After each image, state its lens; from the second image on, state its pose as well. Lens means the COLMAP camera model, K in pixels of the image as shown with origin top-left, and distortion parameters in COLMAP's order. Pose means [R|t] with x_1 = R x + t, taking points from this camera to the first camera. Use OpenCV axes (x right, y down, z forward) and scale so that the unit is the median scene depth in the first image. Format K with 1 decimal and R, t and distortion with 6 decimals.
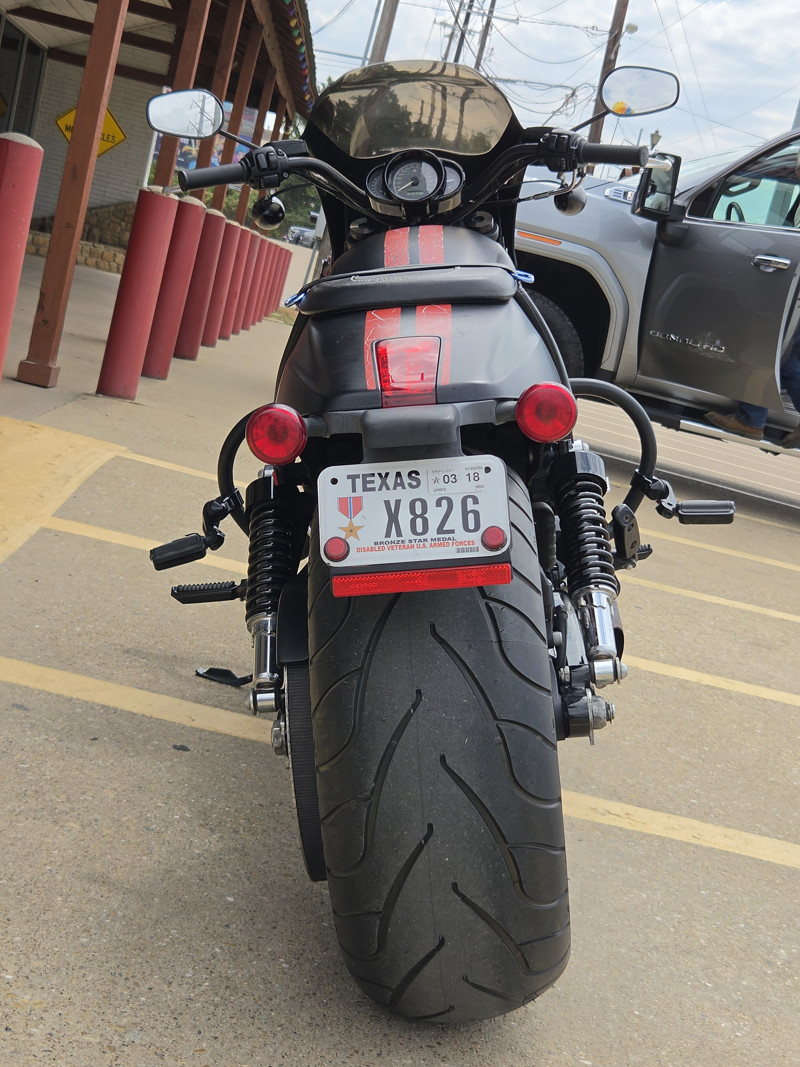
lens RADIAL K [[1586.3, 0, 405.9], [0, 1586.3, 536.4], [0, 0, 1]] dist [0.078223, 0.000000]
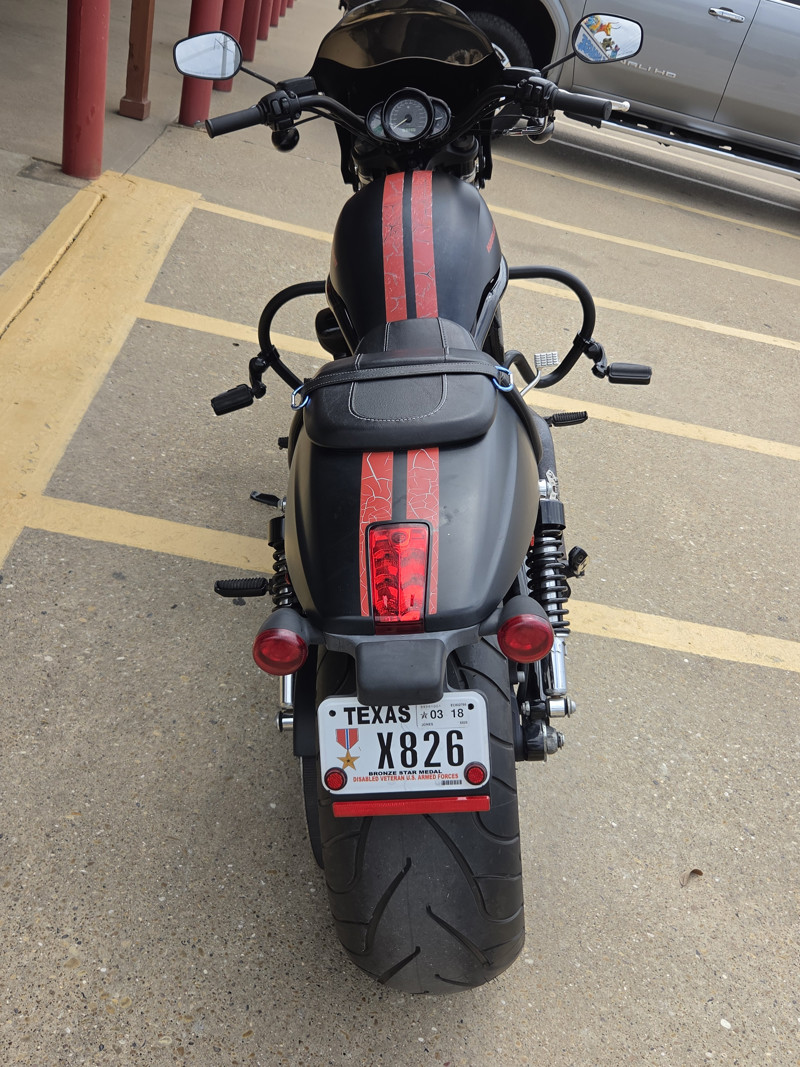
lens RADIAL K [[961.3, 0, 402.1], [0, 961.3, 527.9], [0, 0, 1]] dist [0.064456, -0.055182]
pose [[0.999989, -0.001723, -0.004373, 0.005095], [0.003266, 0.923843, 0.382757, -0.310754], [0.003381, -0.382767, 0.923839, 0.320710]]
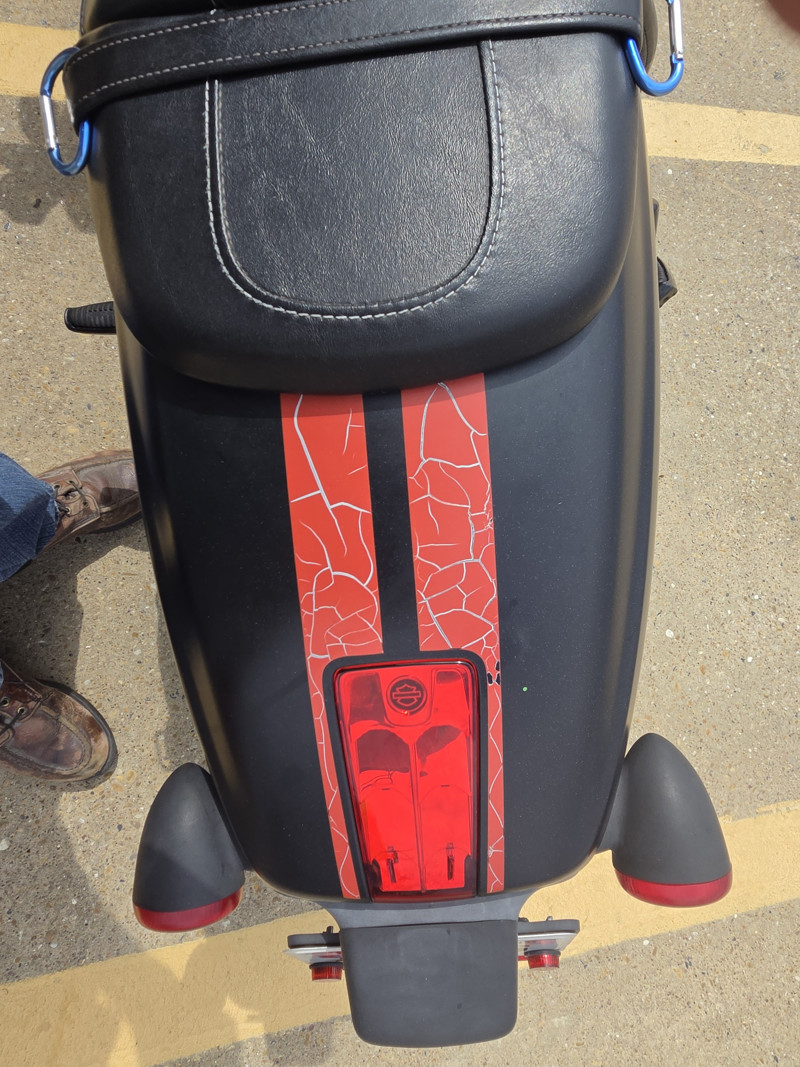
lens RADIAL K [[668.1, 0, 393.9], [0, 668.1, 509.6], [0, 0, 1]] dist [0.010856, -0.002721]
pose [[0.995222, -0.090917, 0.035610, -0.003431], [-0.003877, 0.327616, 0.944803, -0.263003], [-0.097565, -0.940426, 0.325698, 0.808185]]
